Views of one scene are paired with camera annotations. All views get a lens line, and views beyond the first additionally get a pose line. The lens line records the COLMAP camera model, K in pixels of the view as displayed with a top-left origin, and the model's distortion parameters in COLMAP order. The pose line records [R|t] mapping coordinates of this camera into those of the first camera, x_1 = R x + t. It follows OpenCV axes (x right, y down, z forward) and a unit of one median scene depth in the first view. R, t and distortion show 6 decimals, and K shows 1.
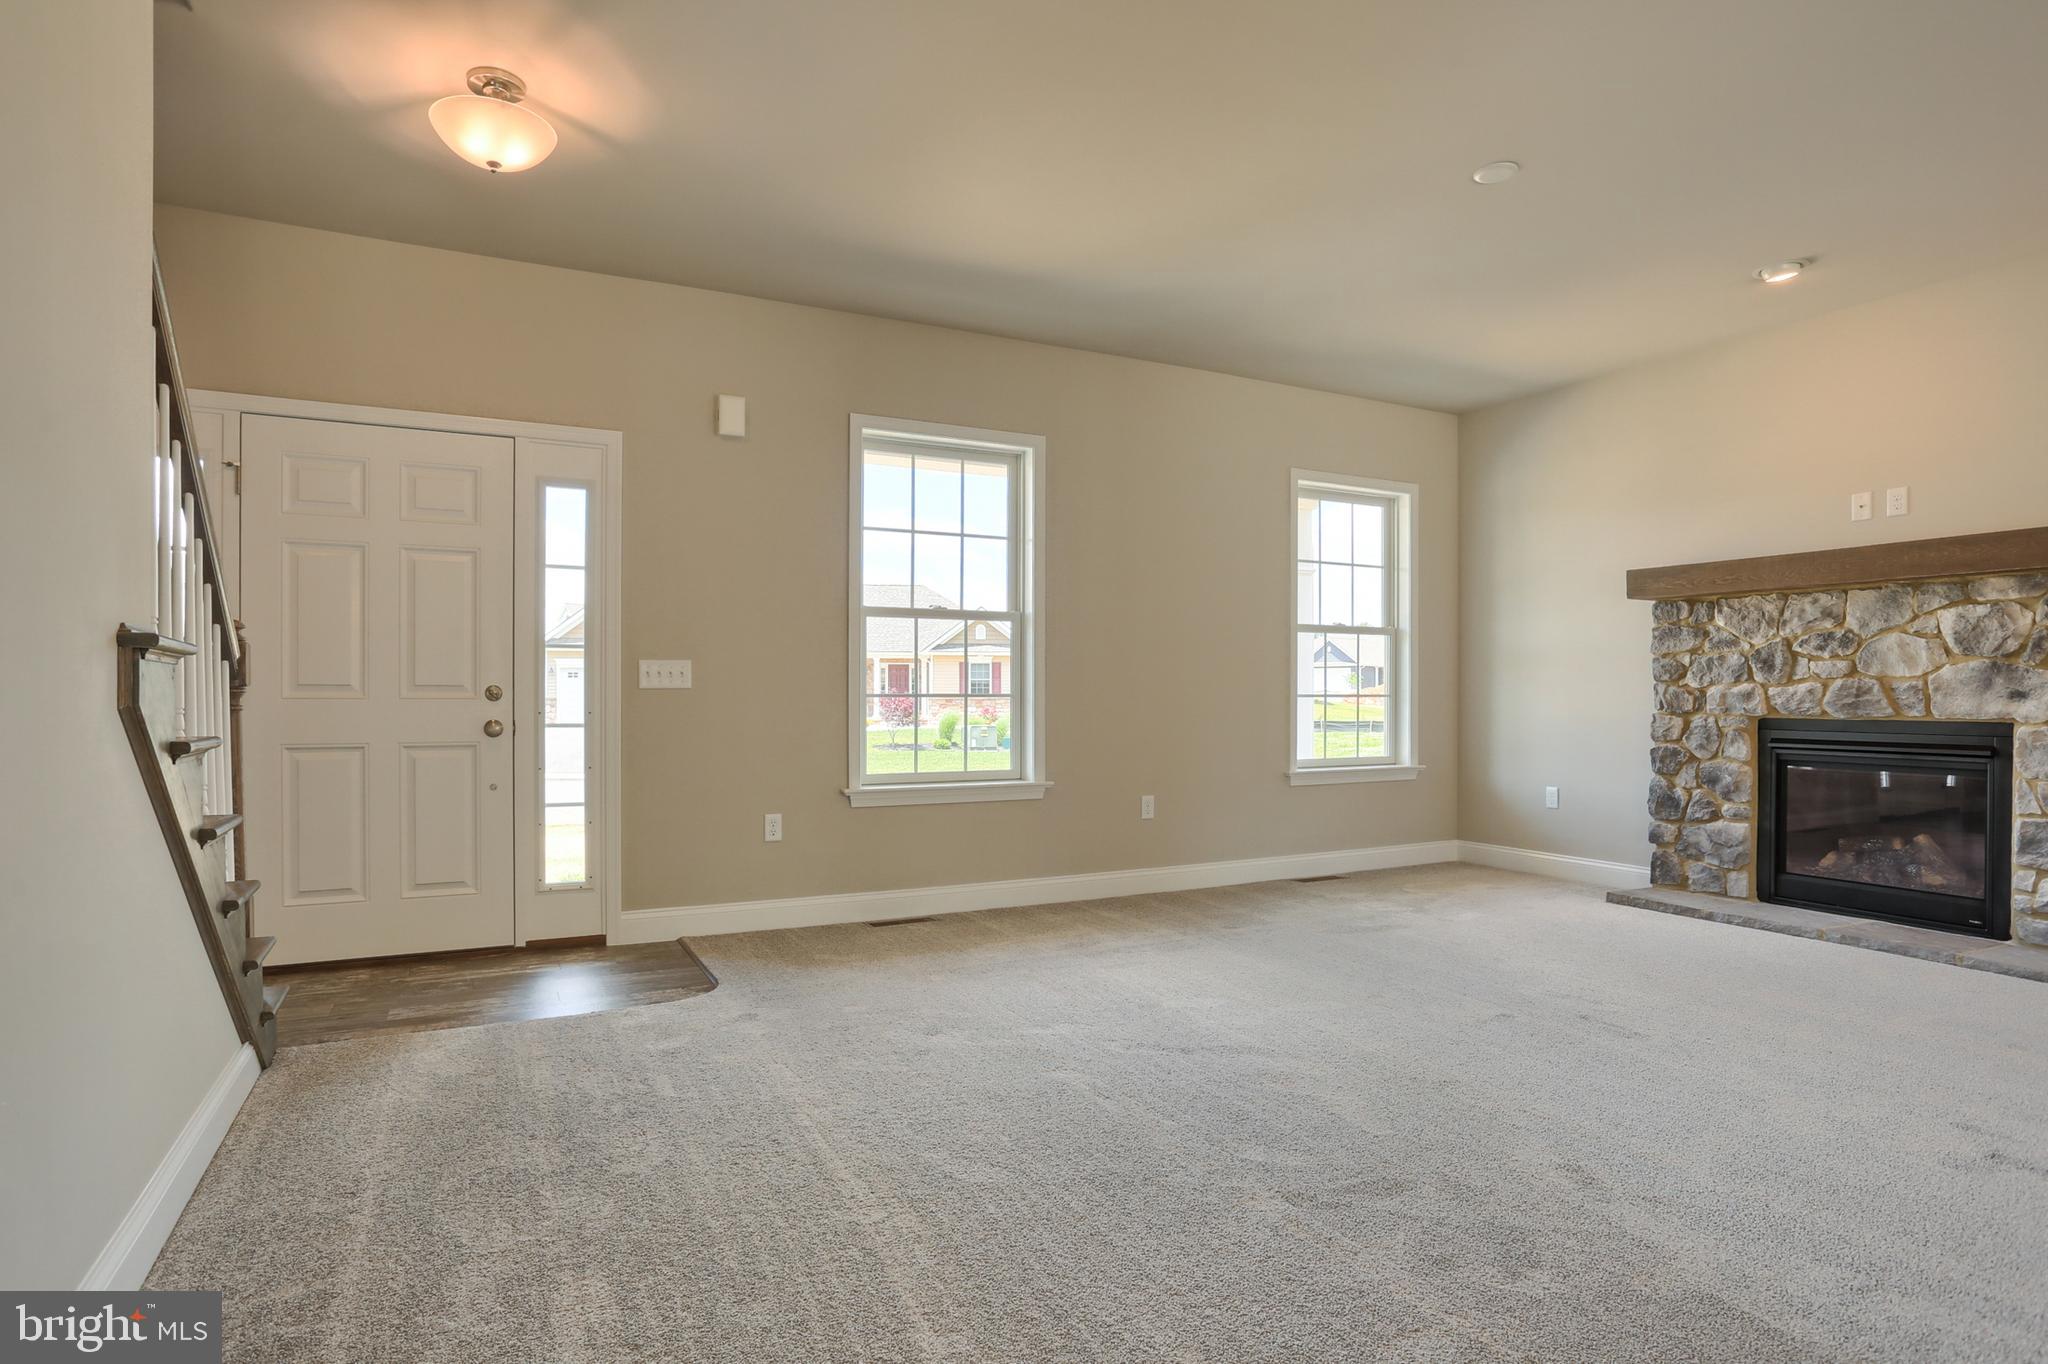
lens RADIAL K [[1112.1, 0, 1016.4], [0, 1112.1, 702.0], [0, 0, 1]] dist [0.000036, 0.006197]
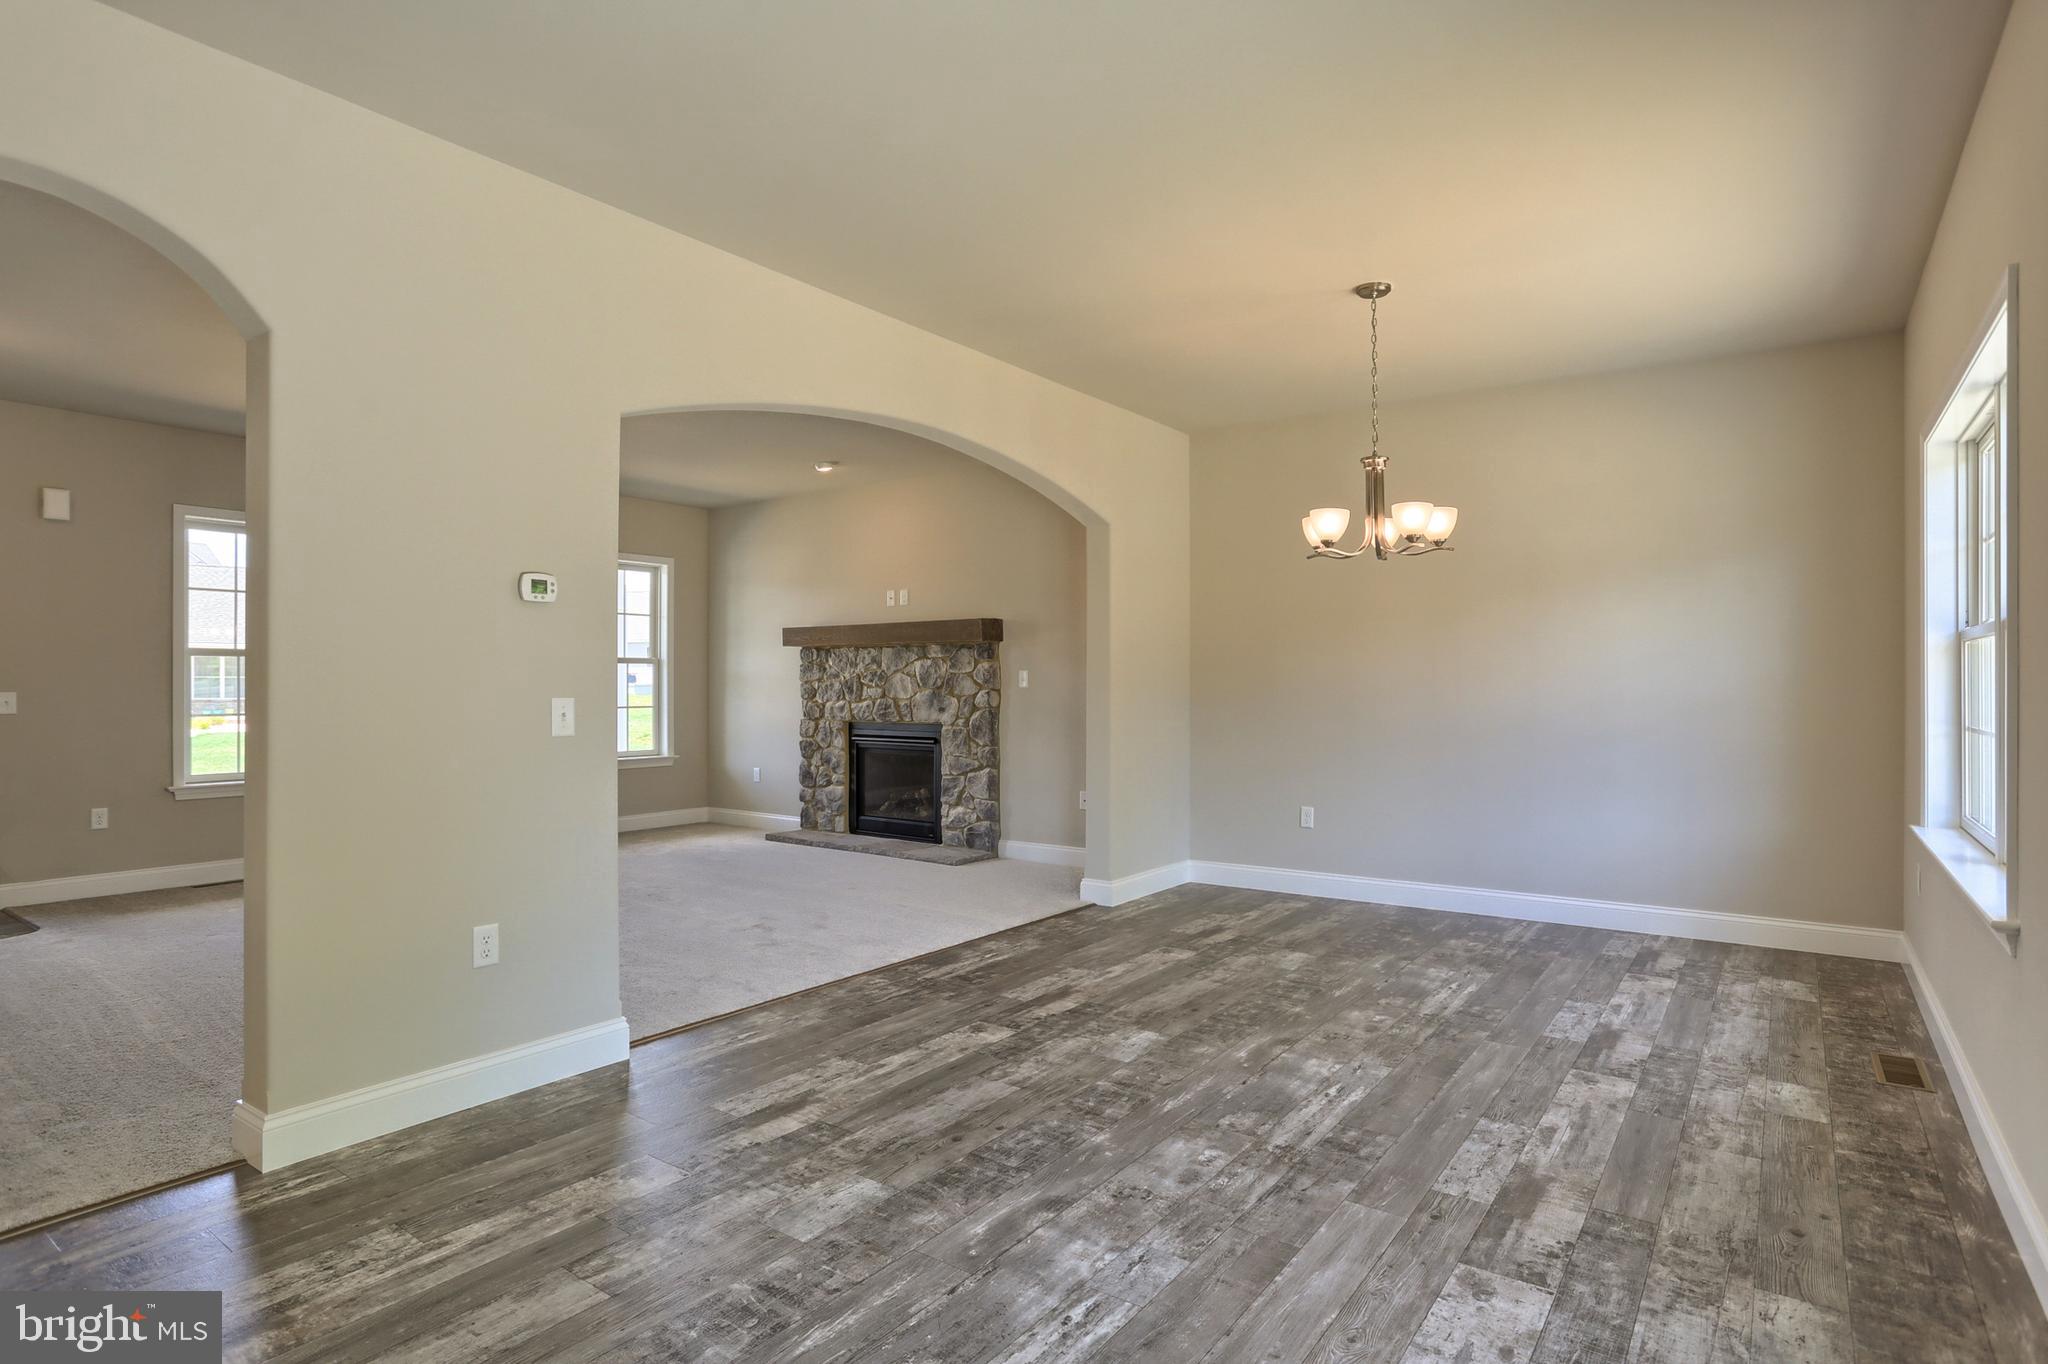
lens RADIAL K [[1085.8, 0, 1006.3], [0, 1085.8, 691.8], [0, 0, 1]] dist [-0.037040, 0.021675]
pose [[0.899967, -0.002877, 0.435950, 0.173296], [0.003646, 0.999993, -0.000927, -0.027262], [-0.435944, 0.002424, 0.899971, -0.532057]]
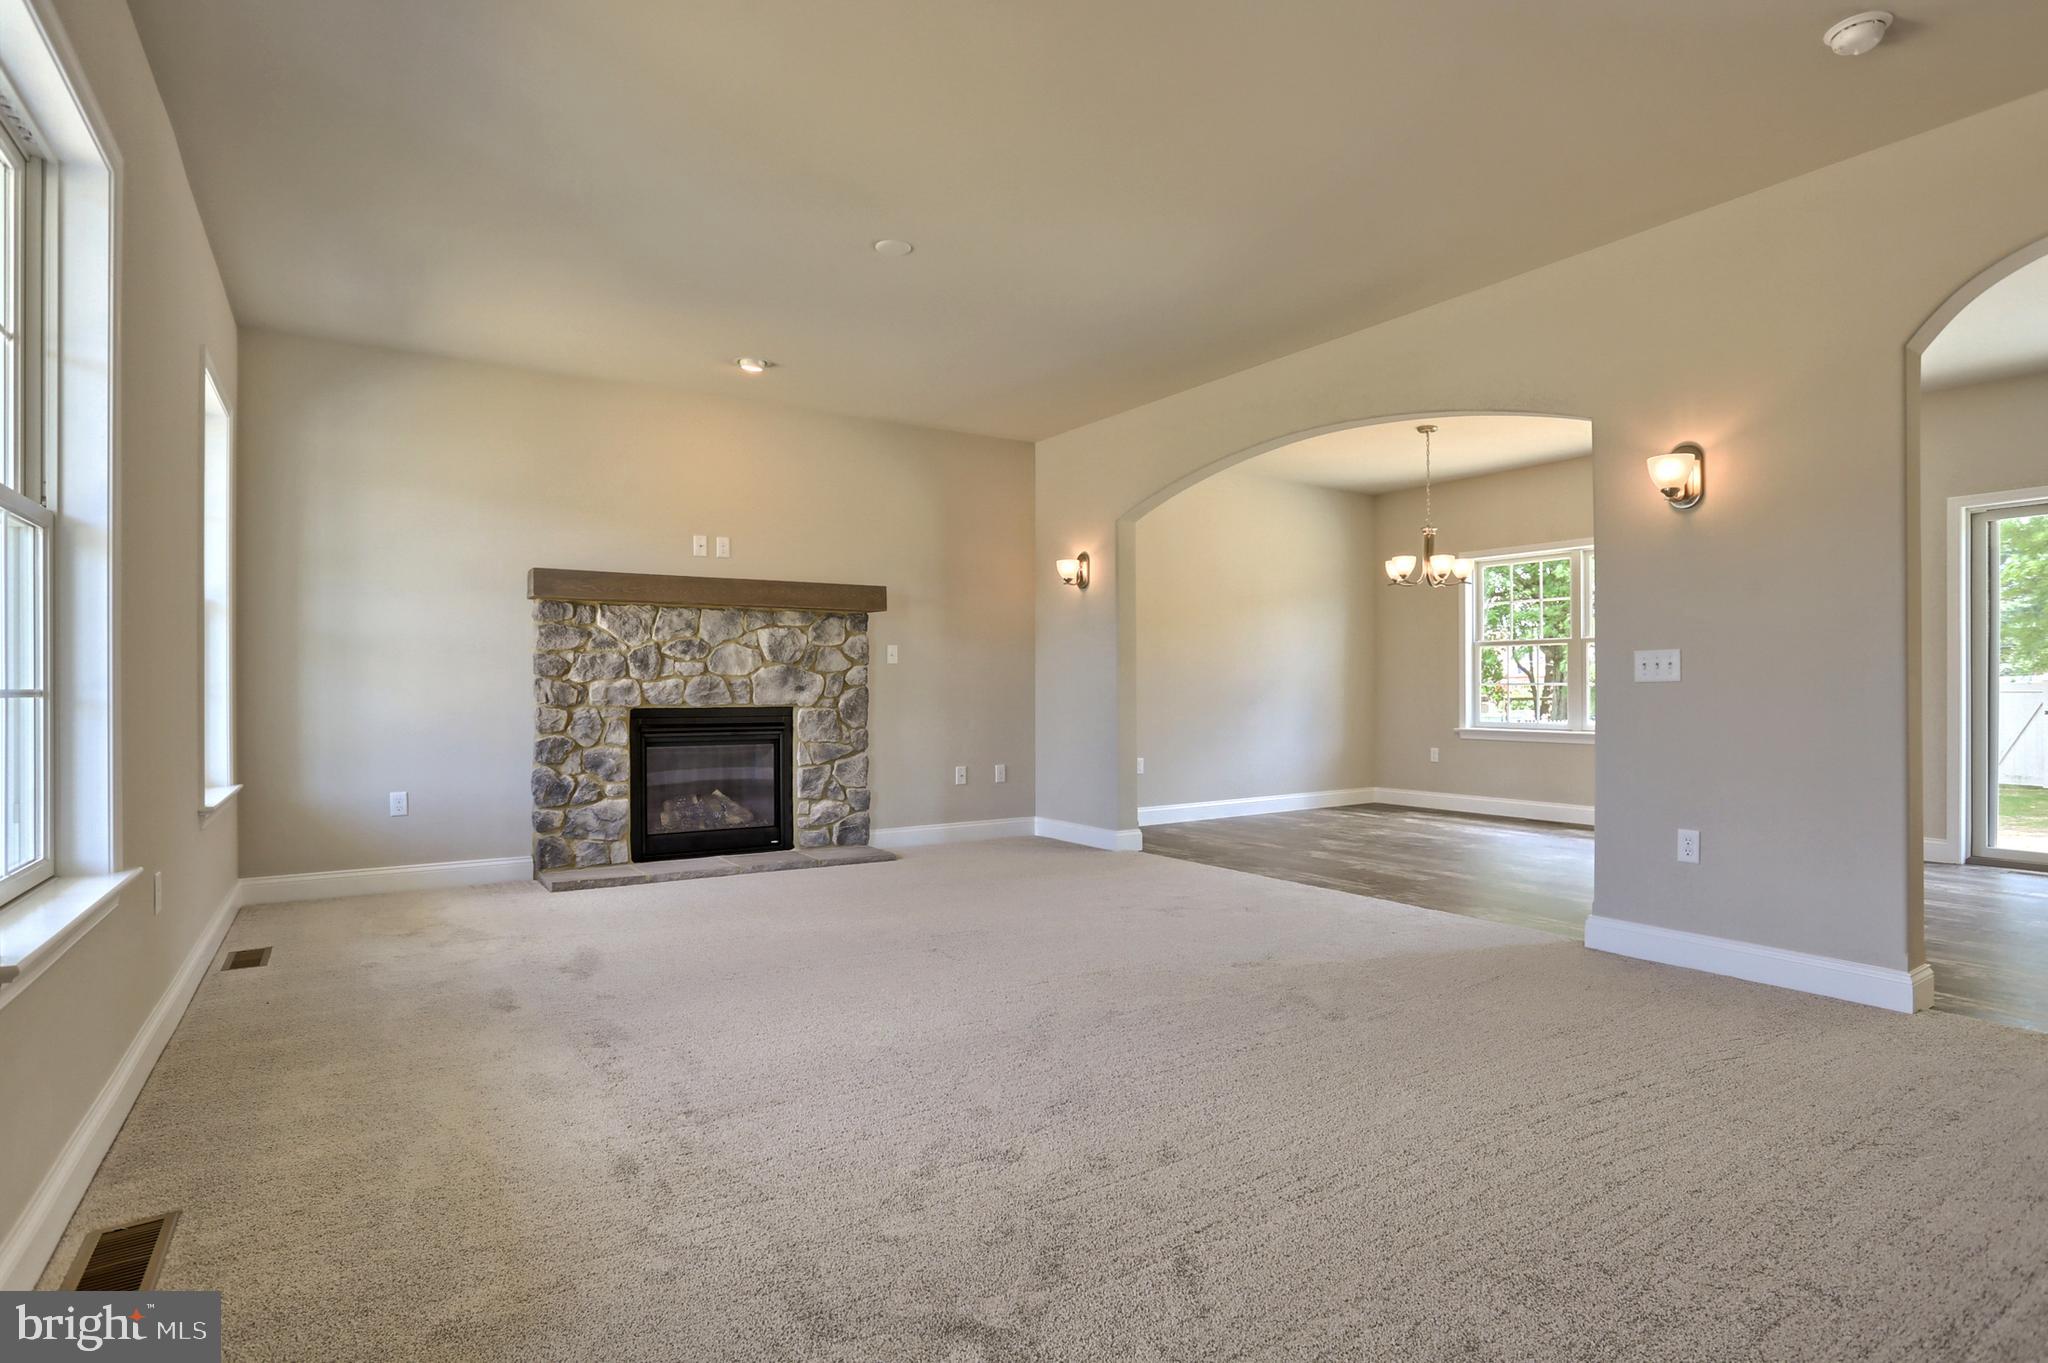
lens RADIAL K [[1043.6, 0, 1045.7], [0, 1043.6, 696.6], [0, 0, 1]] dist [-0.022252, 0.003654]
pose [[-0.108383, -0.002183, 0.994107, -0.469786], [0.013037, 0.999908, 0.003617, 0.003485], [-0.994024, 0.013352, -0.108345, 0.665127]]
